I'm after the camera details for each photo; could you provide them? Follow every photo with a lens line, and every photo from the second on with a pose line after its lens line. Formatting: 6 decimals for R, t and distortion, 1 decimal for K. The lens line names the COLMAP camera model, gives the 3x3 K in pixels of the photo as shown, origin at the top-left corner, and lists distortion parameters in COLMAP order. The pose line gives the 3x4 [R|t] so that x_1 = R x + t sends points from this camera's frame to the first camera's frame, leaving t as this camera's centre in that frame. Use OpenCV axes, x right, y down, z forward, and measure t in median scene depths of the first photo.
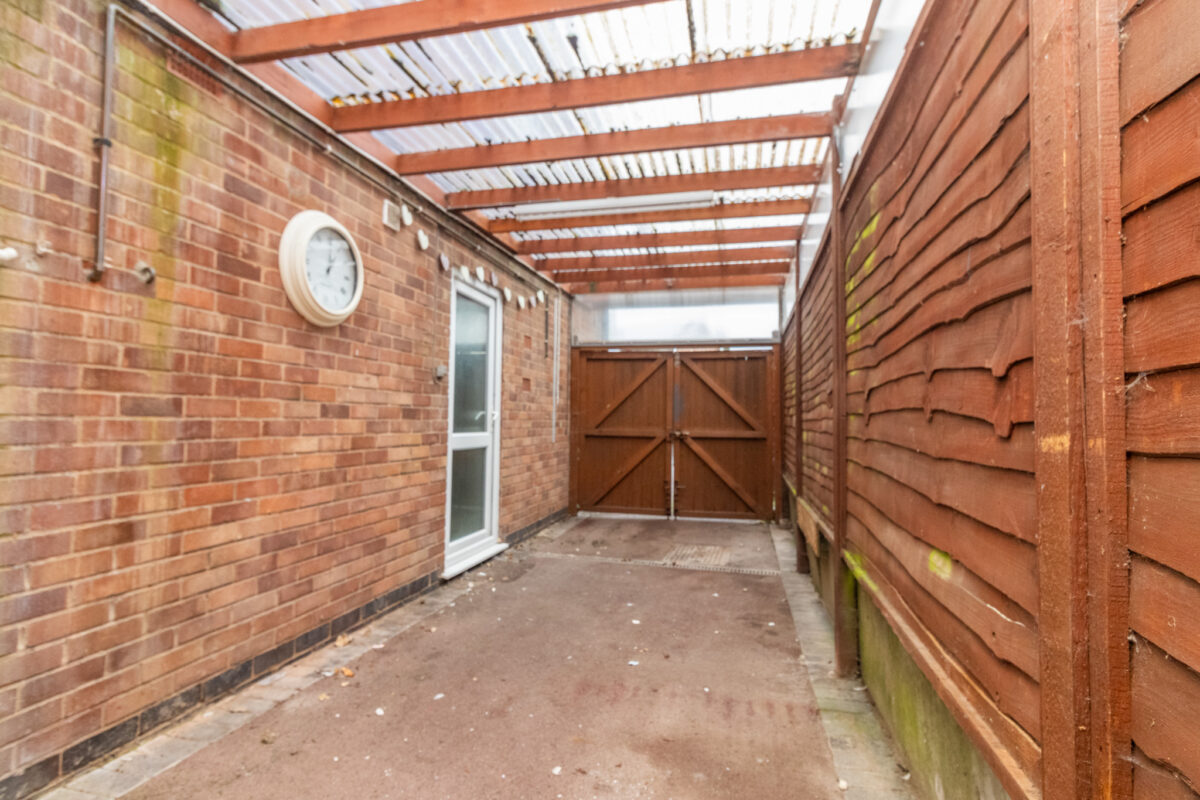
lens RADIAL K [[550.4, 0, 599.6], [0, 550.4, 395.7], [0, 0, 1]] dist [-0.000189, -0.000020]
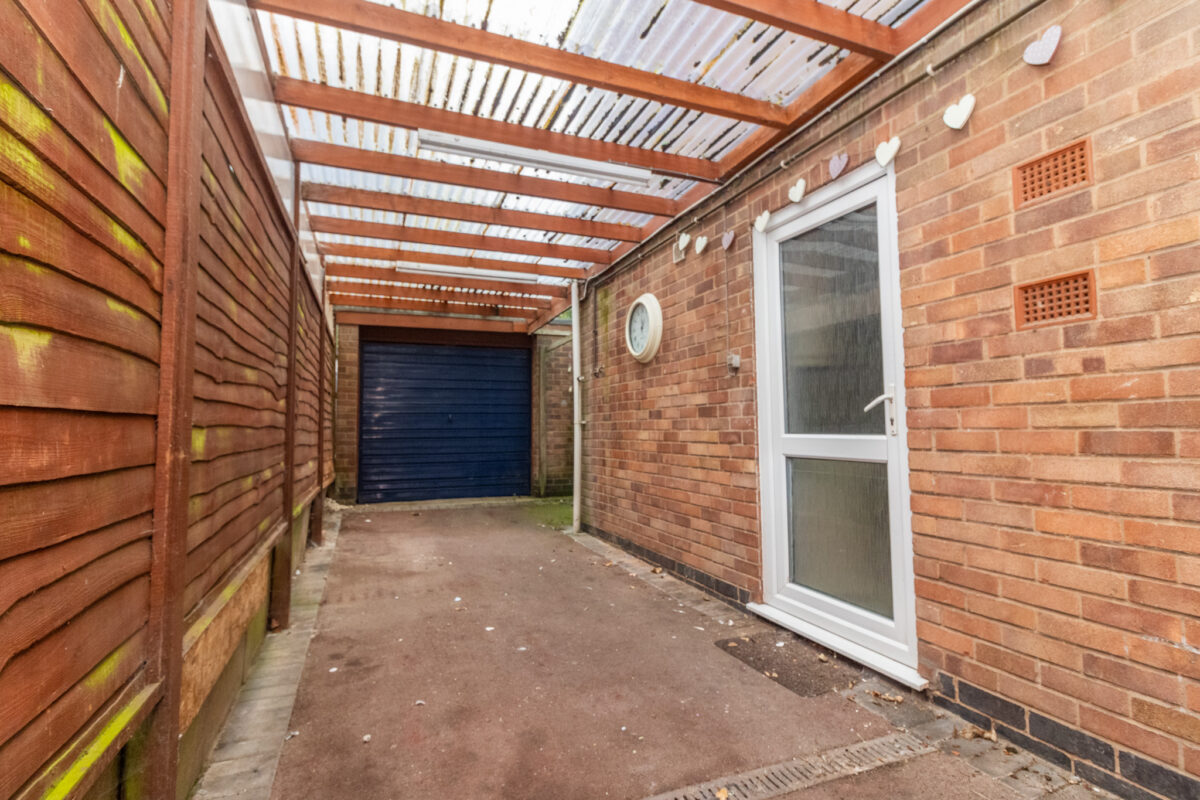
lens RADIAL K [[550.4, 0, 599.6], [0, 550.4, 395.7], [0, 0, 1]] dist [-0.000189, -0.000020]
pose [[-0.796847, -0.041270, -0.602771, 0.466631], [0.026117, 0.994379, -0.102607, 0.107244], [0.603617, -0.097504, -0.791290, 1.766592]]
